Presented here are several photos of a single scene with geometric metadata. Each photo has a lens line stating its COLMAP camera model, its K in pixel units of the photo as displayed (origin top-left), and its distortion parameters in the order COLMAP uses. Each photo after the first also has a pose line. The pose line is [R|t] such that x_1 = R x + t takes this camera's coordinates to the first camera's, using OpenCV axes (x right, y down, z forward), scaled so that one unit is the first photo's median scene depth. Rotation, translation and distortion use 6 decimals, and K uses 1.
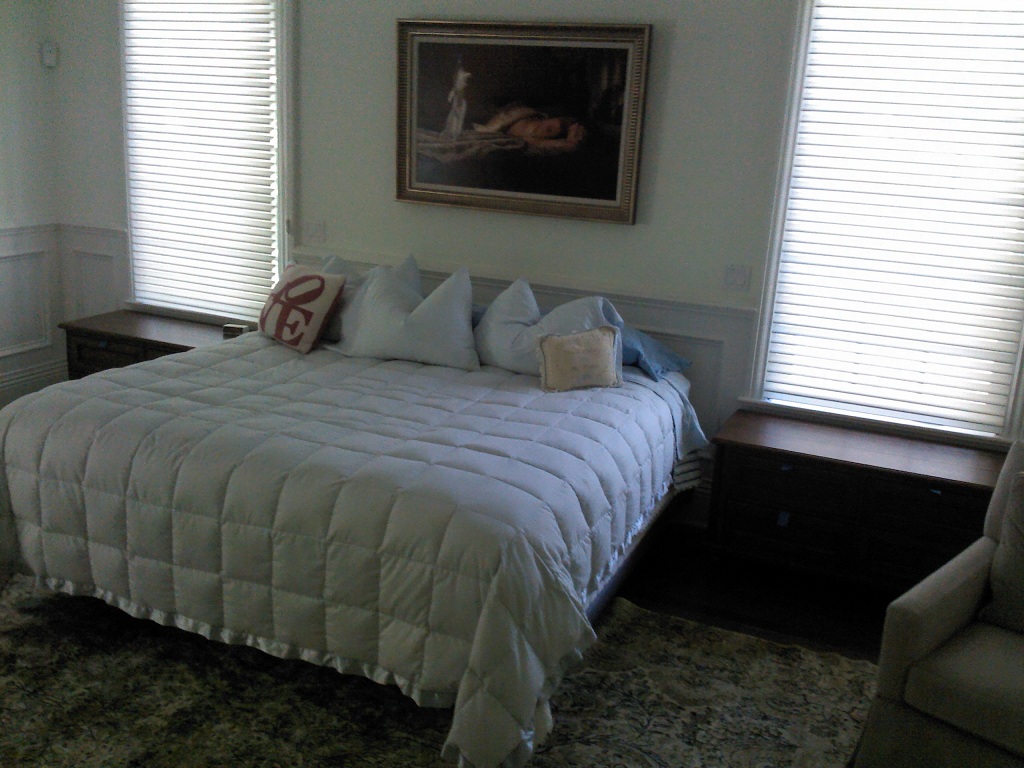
lens RADIAL K [[997.1, 0, 512.0], [0, 997.1, 384.0], [0, 0, 1]] dist [0.235221, -0.589084]
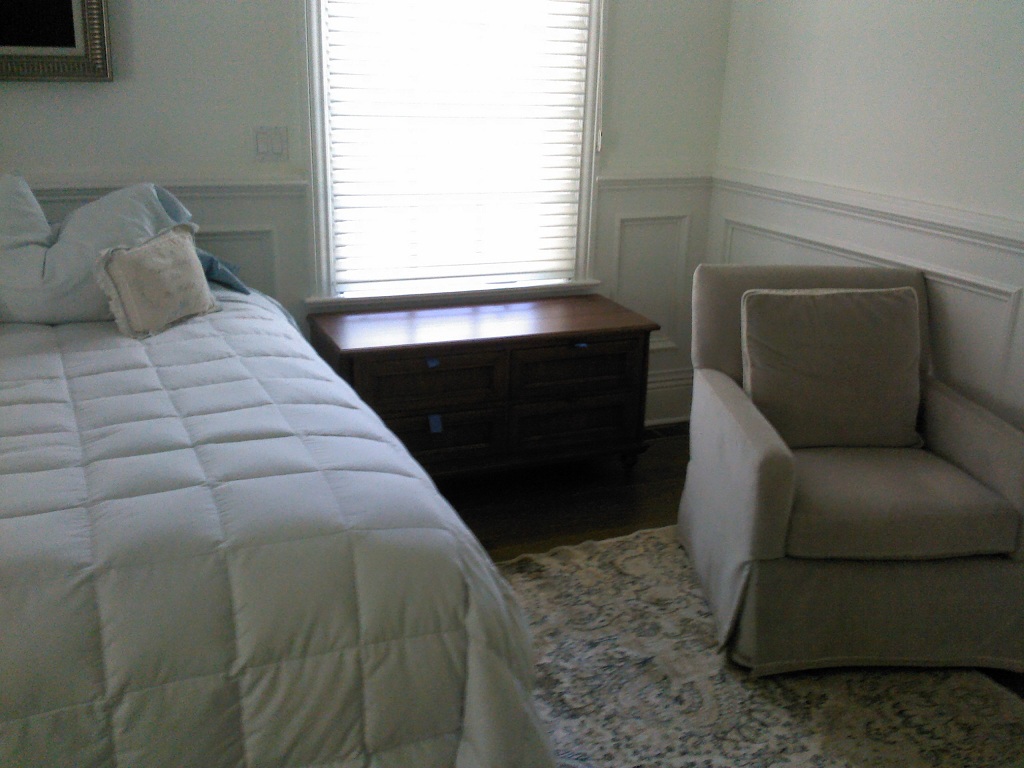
lens RADIAL K [[997.1, 0, 512.0], [0, 997.1, 384.0], [0, 0, 1]] dist [0.235221, -0.589084]
pose [[0.672855, -0.258502, 0.693140, -0.257785], [0.198490, 0.965690, 0.167467, -0.025249], [-0.712649, 0.024900, 0.701079, 0.376721]]
